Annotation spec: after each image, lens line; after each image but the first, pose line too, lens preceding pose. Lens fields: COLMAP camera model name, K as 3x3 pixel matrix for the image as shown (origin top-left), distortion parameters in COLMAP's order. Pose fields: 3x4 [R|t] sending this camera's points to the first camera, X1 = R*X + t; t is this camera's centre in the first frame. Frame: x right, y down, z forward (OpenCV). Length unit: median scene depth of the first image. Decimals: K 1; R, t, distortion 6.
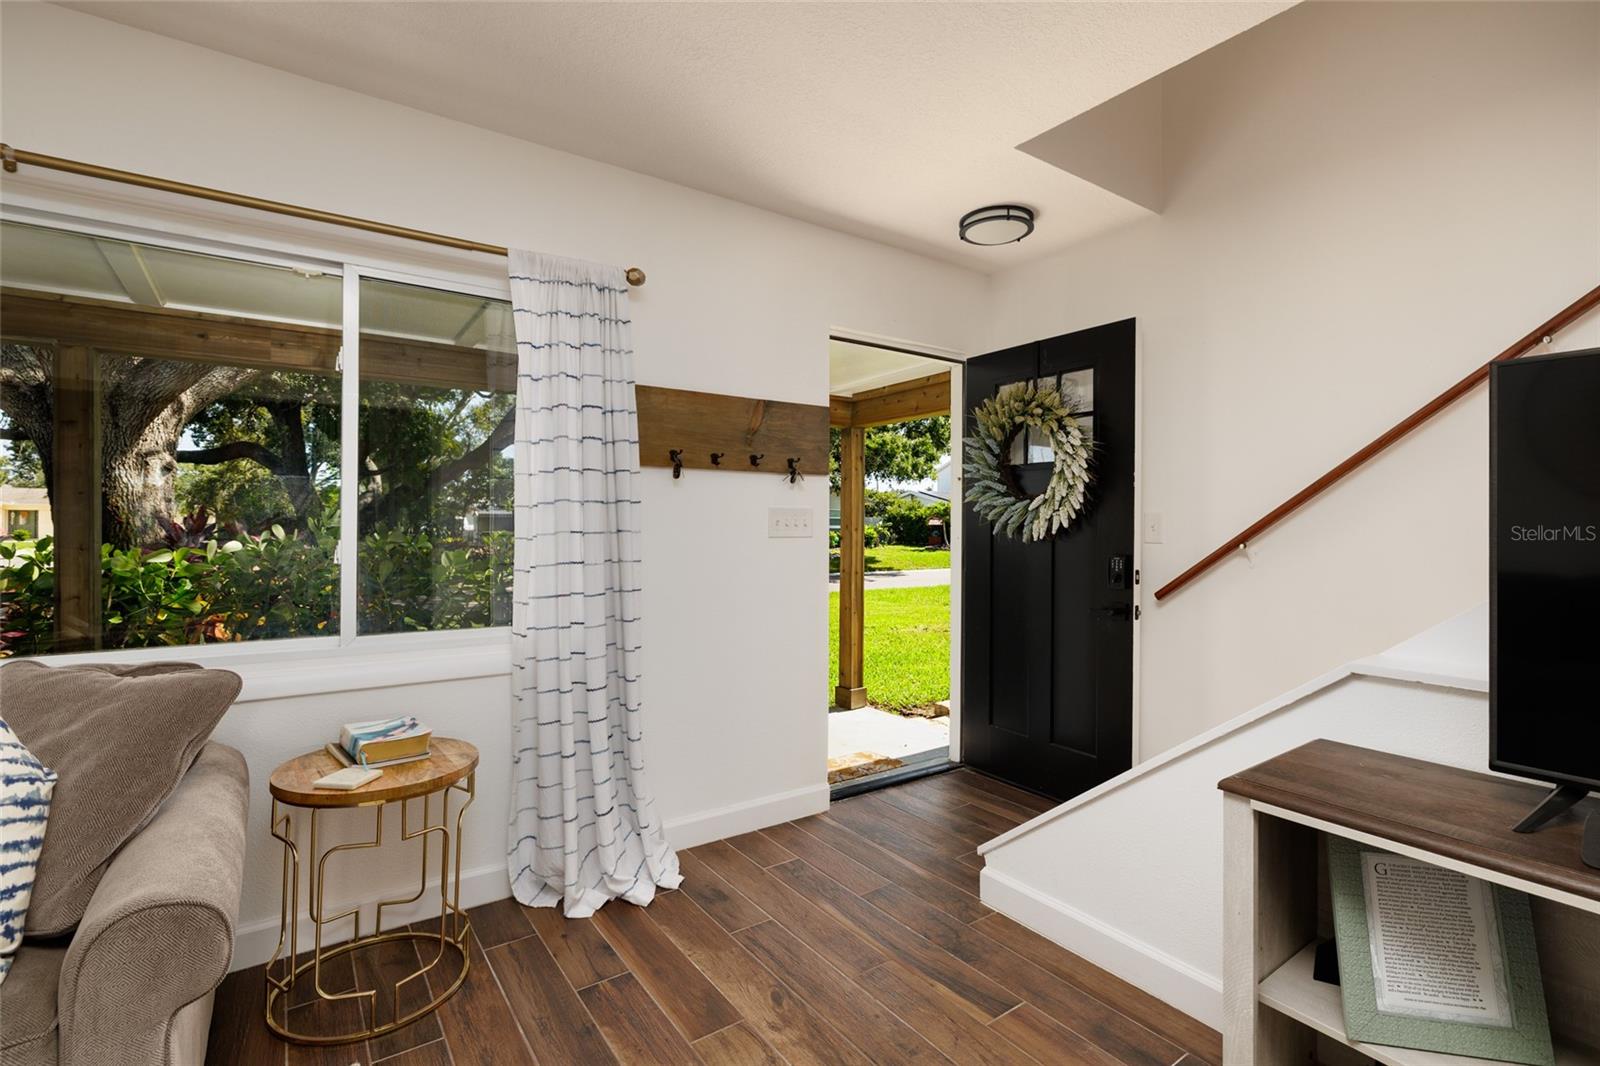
lens RADIAL K [[752.6, 0, 804.7], [0, 752.6, 531.9], [0, 0, 1]] dist [0.002489, -0.000244]
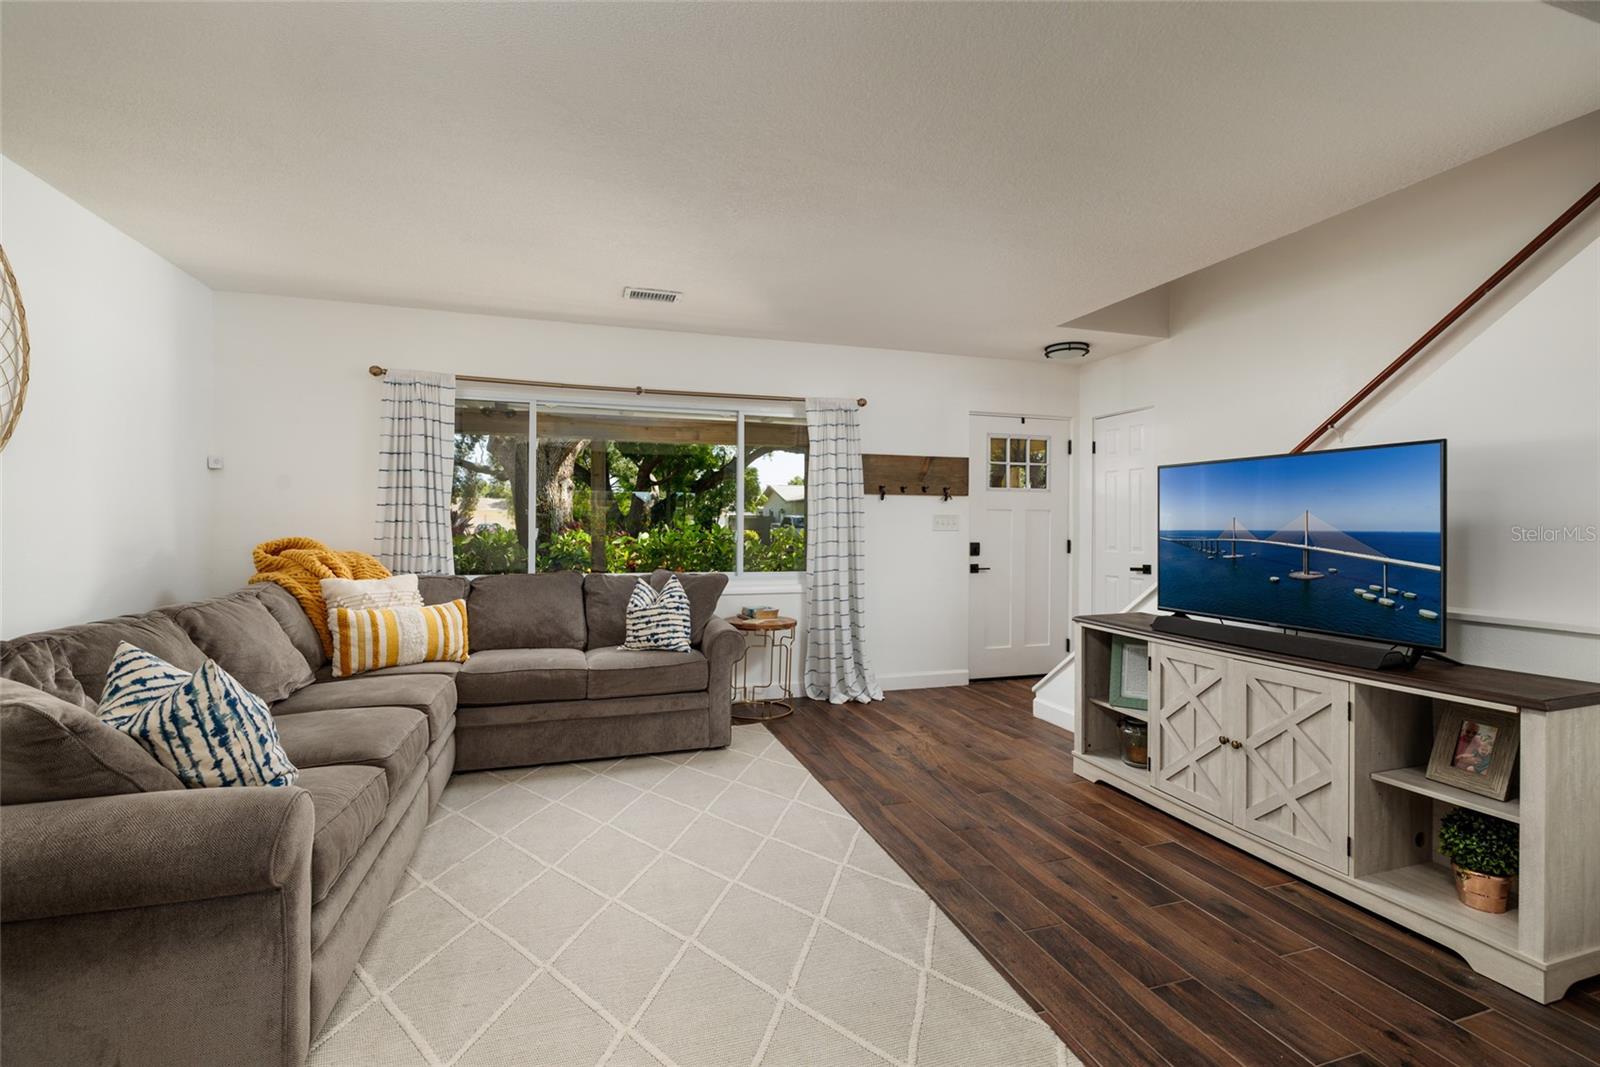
lens RADIAL K [[717.3, 0, 799.5], [0, 717.3, 532.5], [0, 0, 1]] dist [-0.010754, 0.000223]
pose [[0.955460, 0.003130, -0.295105, 0.191310], [-0.002629, 0.999994, 0.002094, 0.010635], [0.295110, -0.001225, 0.955463, -0.923131]]
